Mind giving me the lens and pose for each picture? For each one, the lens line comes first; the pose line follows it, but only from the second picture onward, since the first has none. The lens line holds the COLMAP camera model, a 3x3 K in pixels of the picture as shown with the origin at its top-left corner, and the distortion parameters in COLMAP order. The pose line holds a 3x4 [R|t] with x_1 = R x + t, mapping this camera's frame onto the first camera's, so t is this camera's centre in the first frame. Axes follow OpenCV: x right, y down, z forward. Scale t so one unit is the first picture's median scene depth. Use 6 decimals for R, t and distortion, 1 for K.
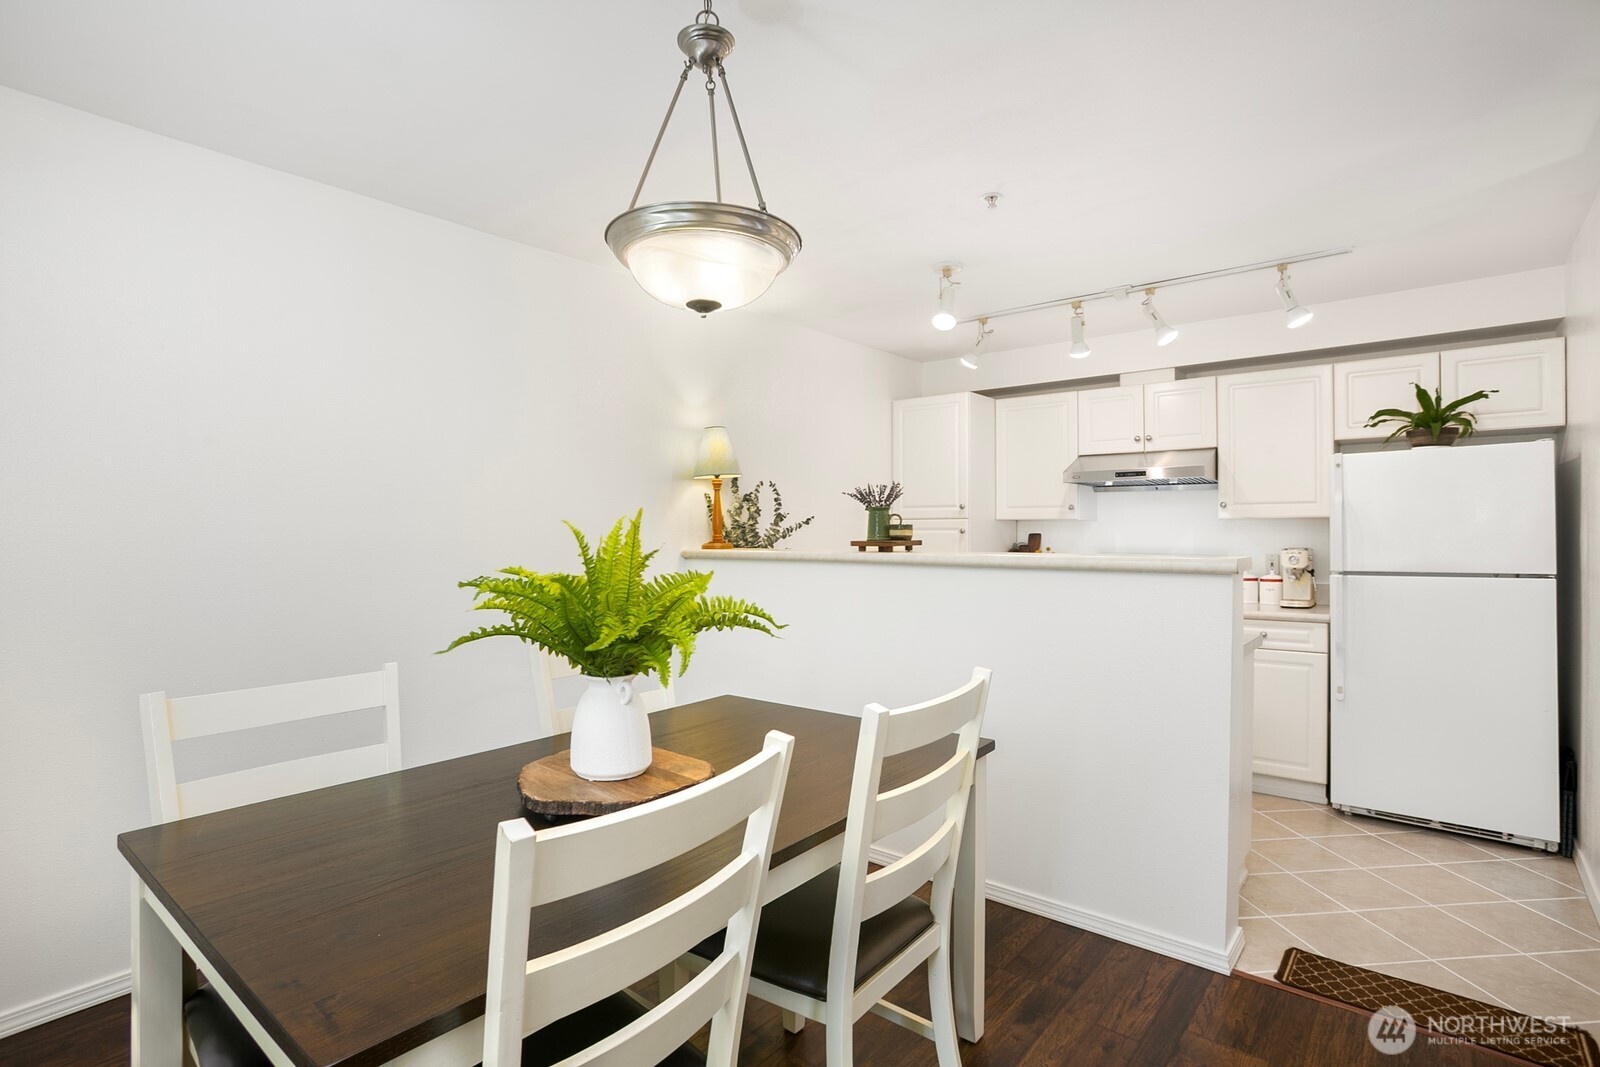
lens RADIAL K [[804.8, 0, 801.0], [0, 804.8, 515.4], [0, 0, 1]] dist [-0.000647, -0.000235]
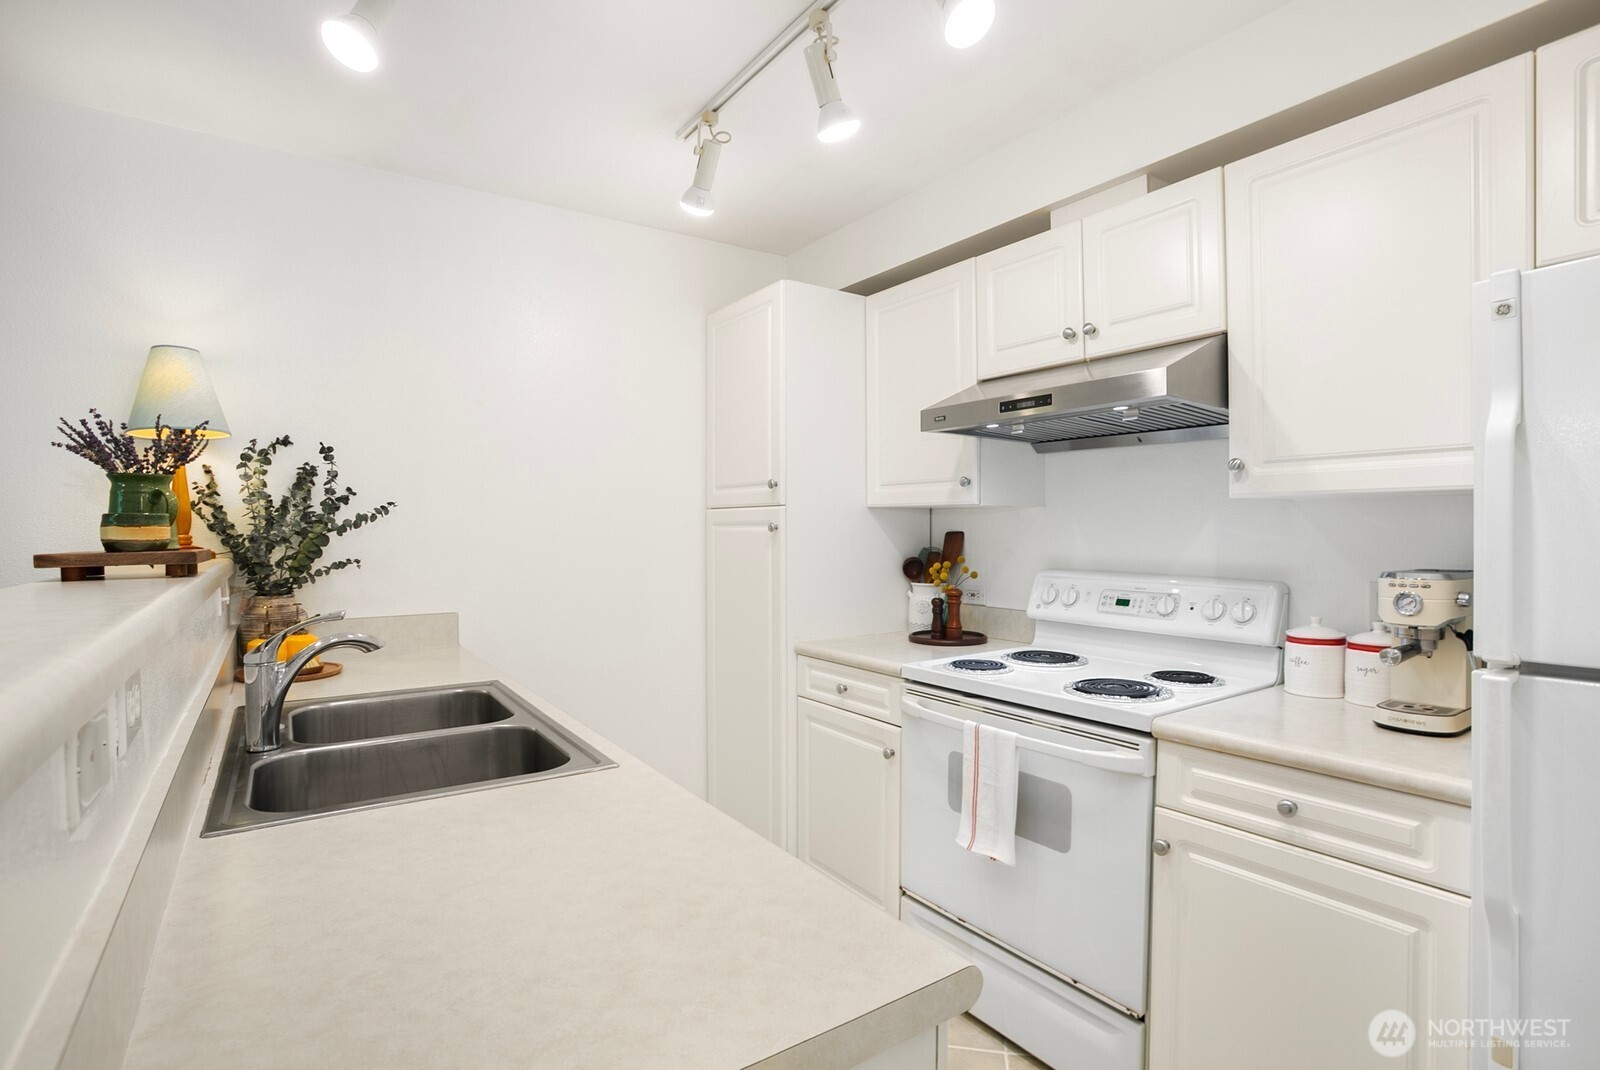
lens RADIAL K [[783.9, 0, 800.0], [0, 783.9, 535.0], [0, 0, 1]] dist [0.000833, 0.000193]
pose [[0.965723, 0.001562, -0.259569, 0.394705], [0.006628, 0.999508, 0.030672, 0.008894], [0.259489, -0.031341, 0.965237, 0.521574]]
